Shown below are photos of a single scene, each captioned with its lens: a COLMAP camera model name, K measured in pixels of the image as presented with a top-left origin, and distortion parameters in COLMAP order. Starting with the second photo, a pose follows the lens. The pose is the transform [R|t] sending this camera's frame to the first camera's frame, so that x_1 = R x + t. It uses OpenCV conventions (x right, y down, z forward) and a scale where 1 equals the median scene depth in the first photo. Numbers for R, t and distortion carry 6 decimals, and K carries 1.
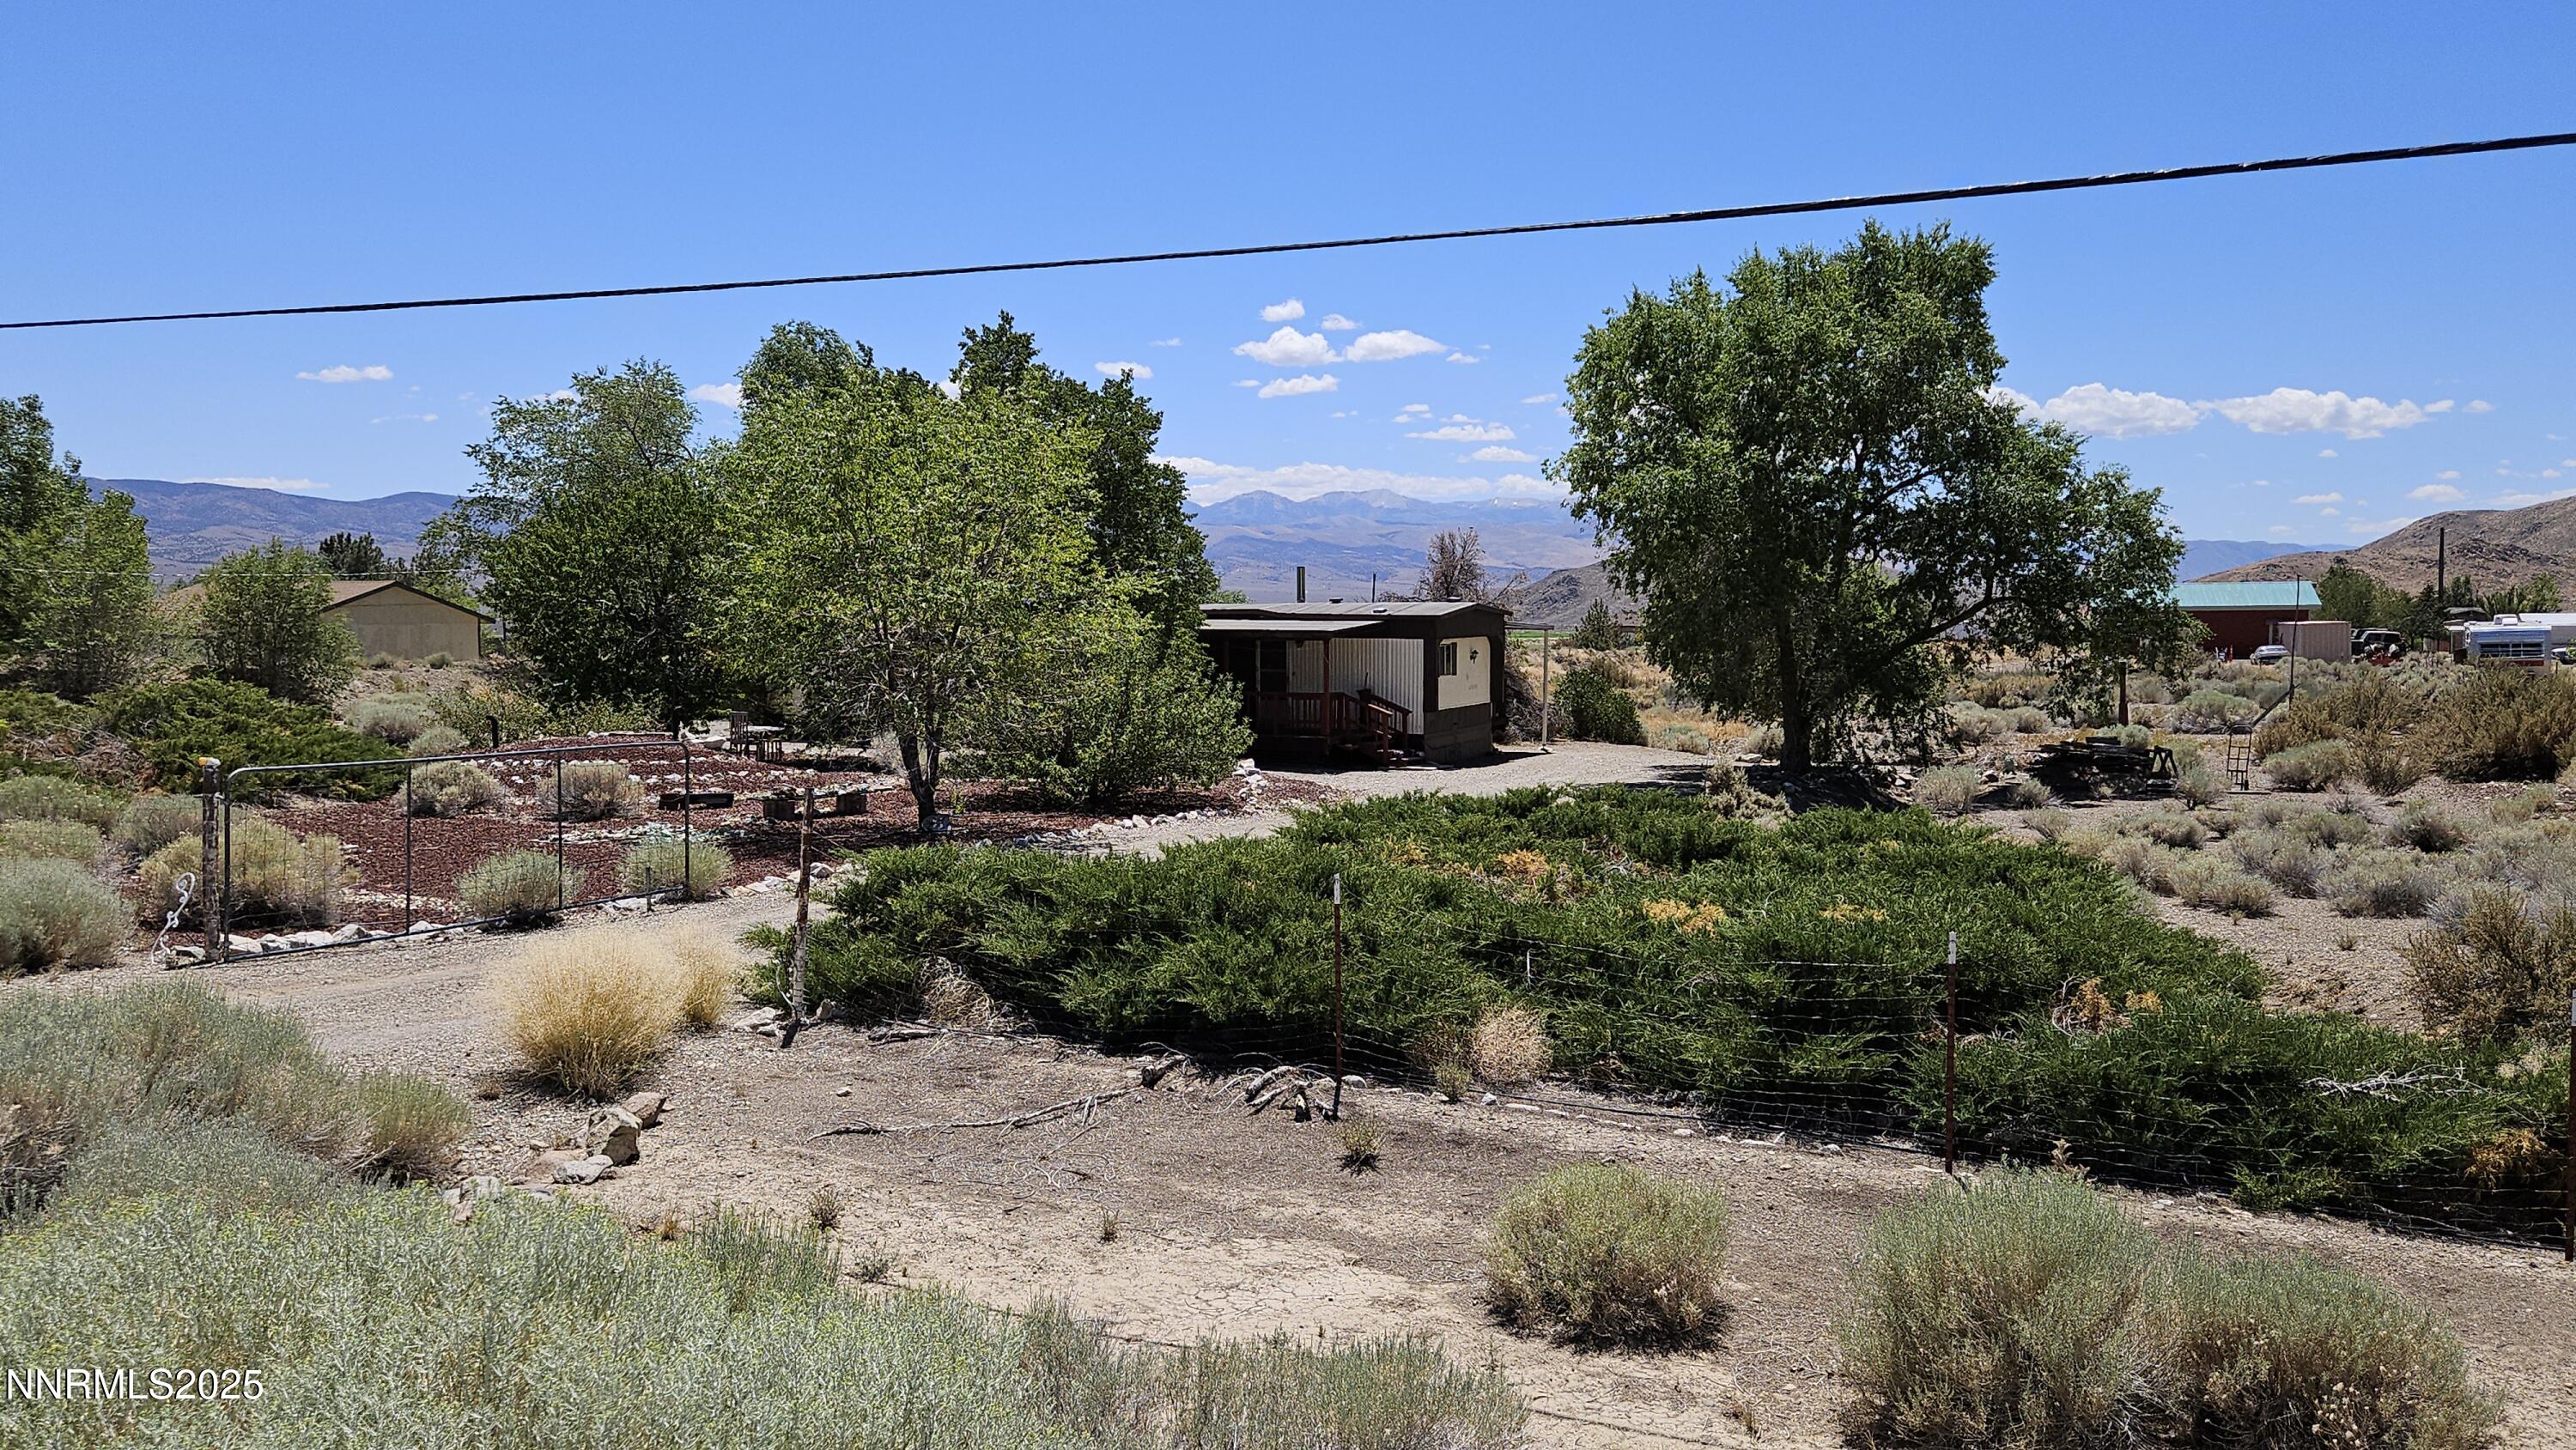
lens RADIAL K [[2052.5, 0, 1301.3], [0, 2052.5, 695.4], [0, 0, 1]] dist [0.085197, -0.075074]
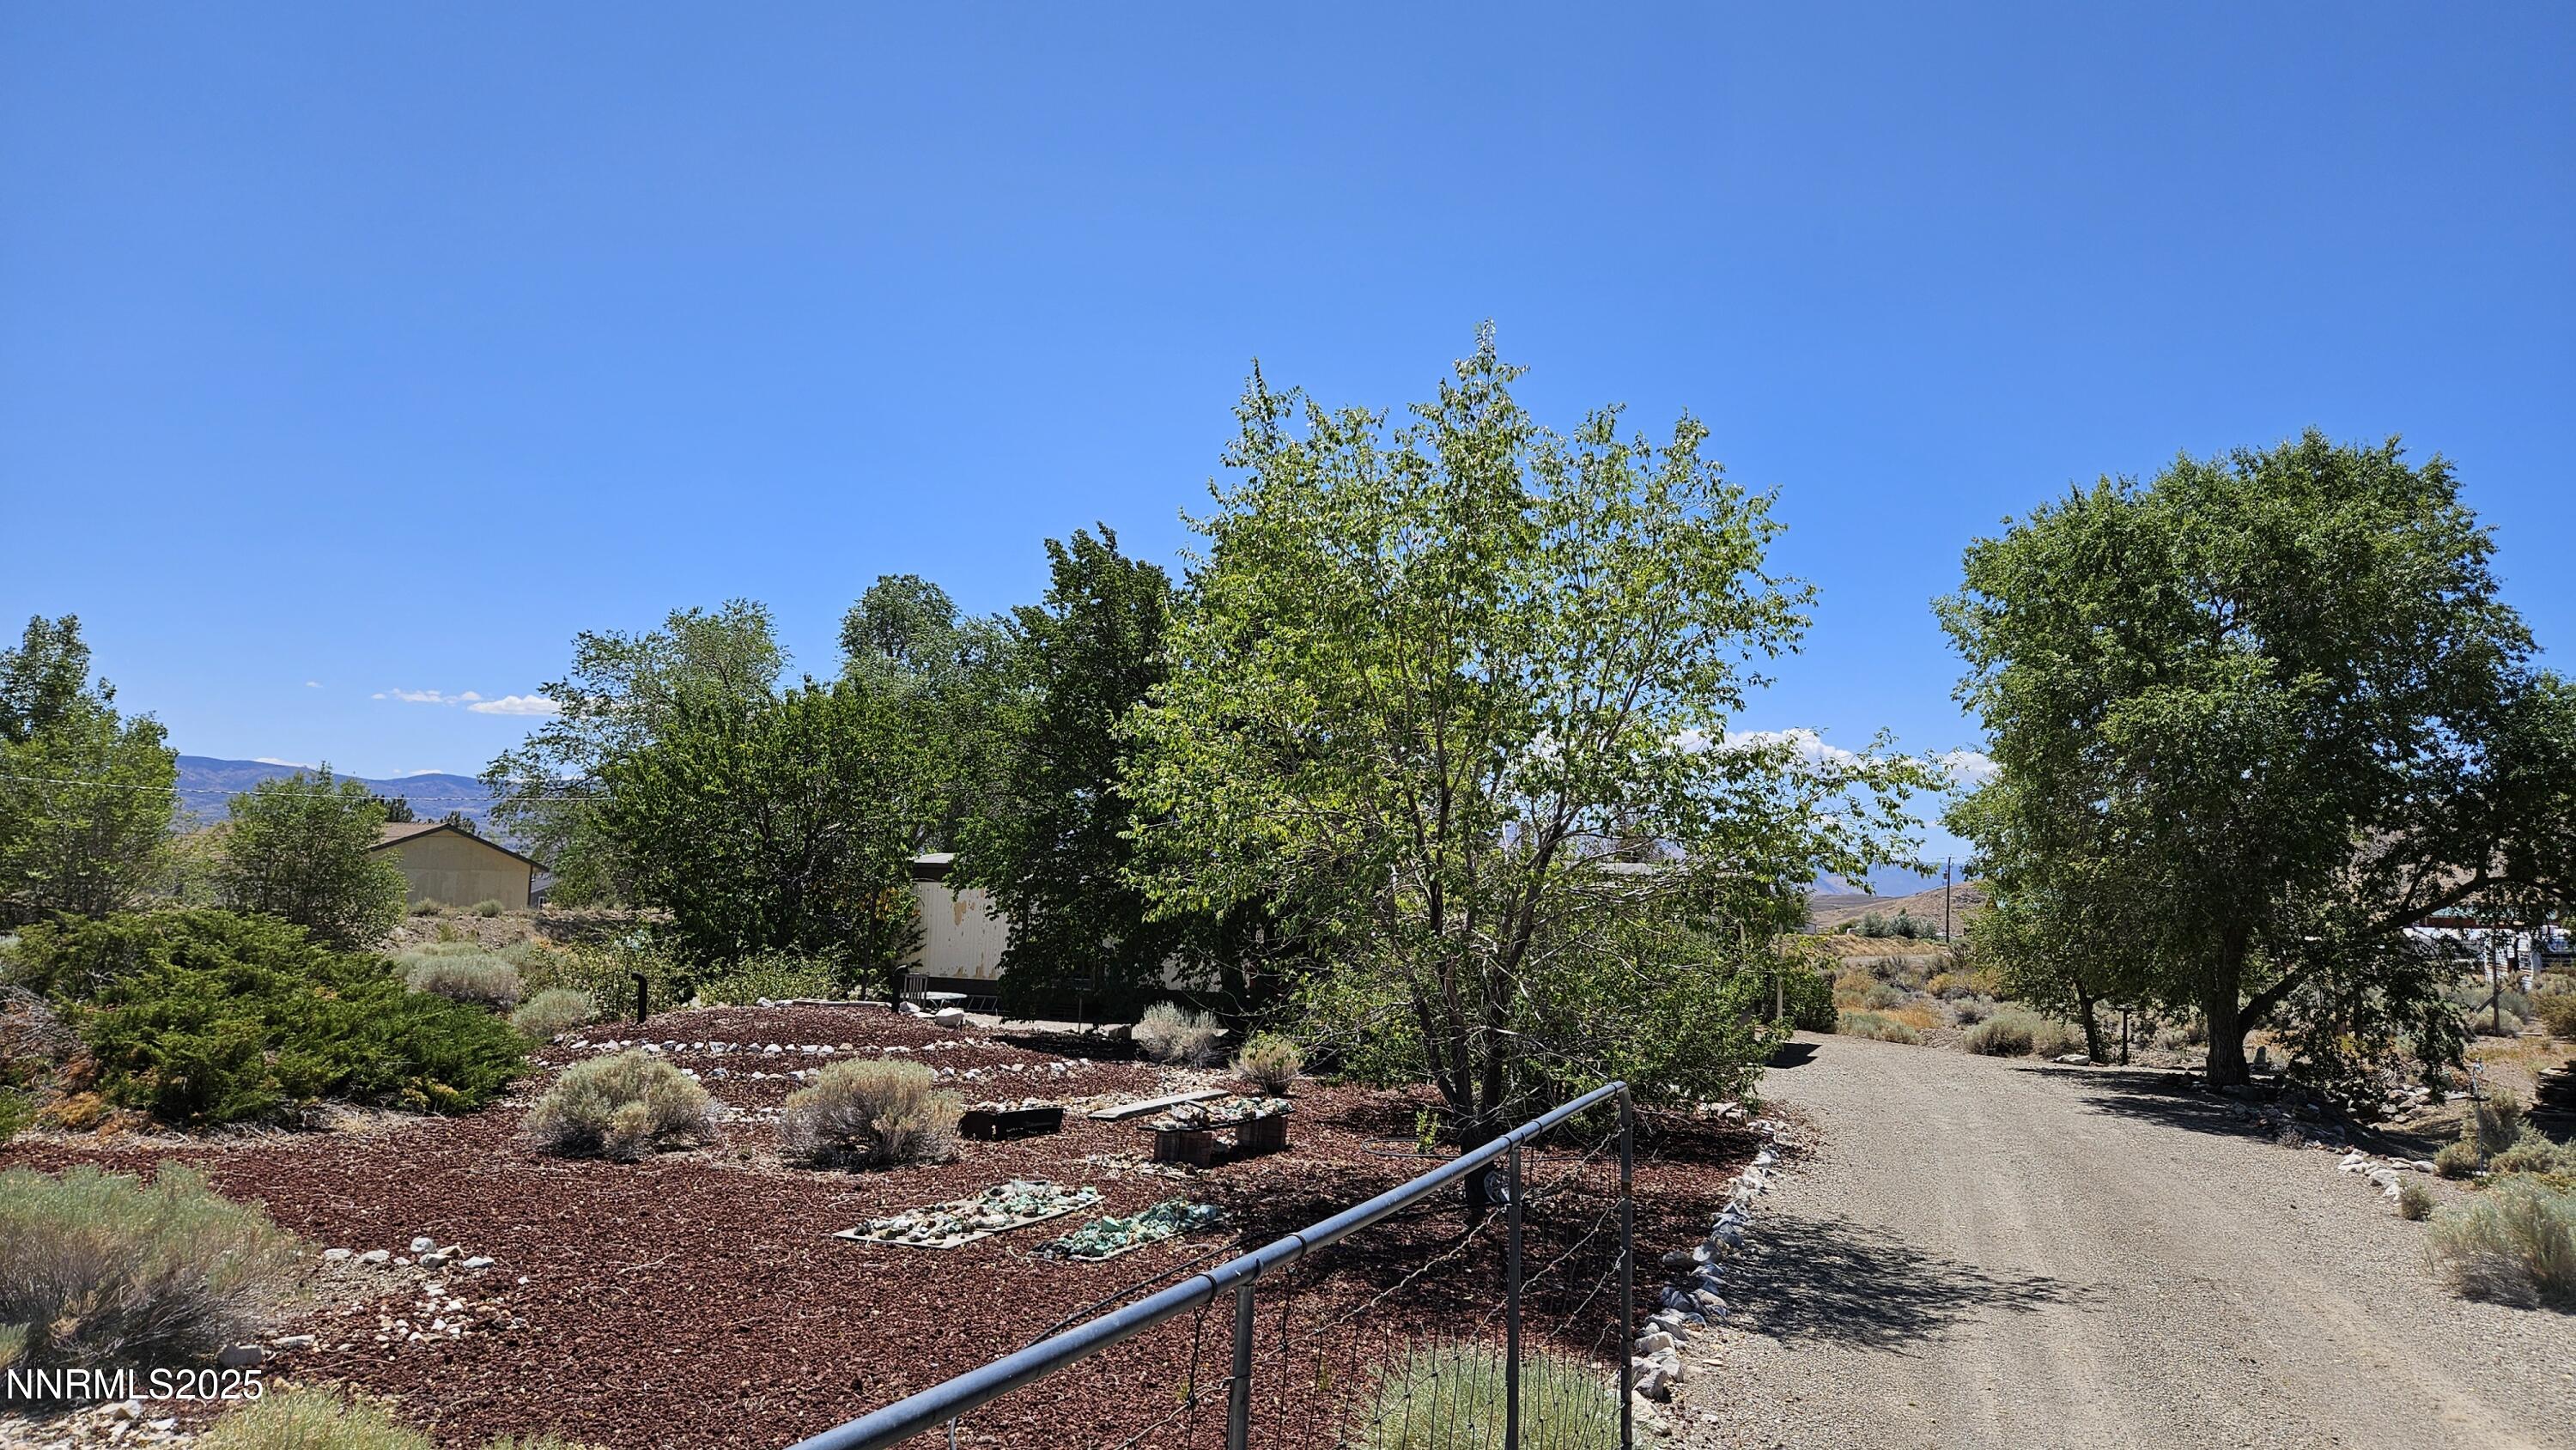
lens RADIAL K [[1658.9, 0, 1308.4], [0, 1658.9, 712.3], [0, 0, 1]] dist [0.085532, -0.070625]
pose [[0.996440, 0.037743, 0.075387, -0.142734], [-0.025892, 0.987978, -0.152411, 0.002267], [-0.080233, 0.149916, 0.985438, 0.278992]]
